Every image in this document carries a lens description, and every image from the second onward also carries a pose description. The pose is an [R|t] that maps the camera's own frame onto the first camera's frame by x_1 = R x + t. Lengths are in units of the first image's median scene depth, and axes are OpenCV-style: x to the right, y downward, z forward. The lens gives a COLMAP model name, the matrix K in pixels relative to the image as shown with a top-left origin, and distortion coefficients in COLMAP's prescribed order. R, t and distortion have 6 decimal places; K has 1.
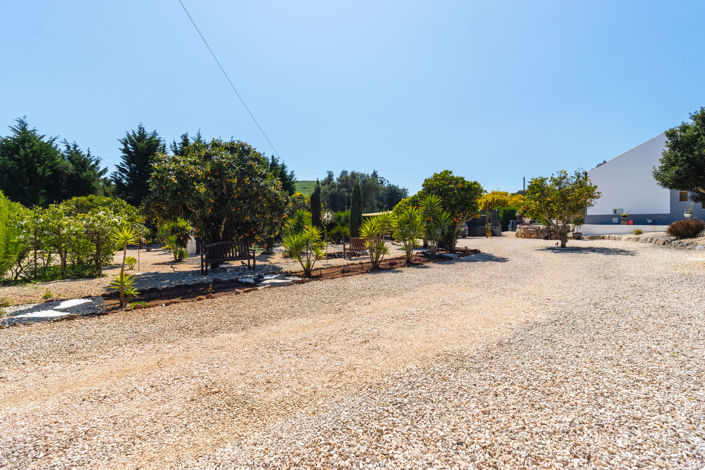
lens RADIAL K [[325.2, 0, 354.8], [0, 325.2, 232.6], [0, 0, 1]] dist [0.000555, 0.000628]
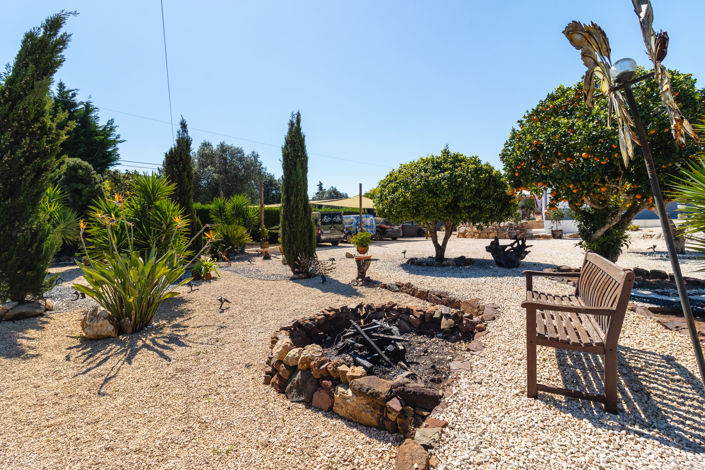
lens RADIAL K [[325.2, 0, 353.7], [0, 325.2, 232.7], [0, 0, 1]] dist [0.000555, 0.000628]
pose [[0.897098, -0.016229, 0.441533, -0.077495], [0.018364, 0.999831, -0.000561, -0.001176], [-0.441449, 0.008611, 0.897245, 0.369427]]
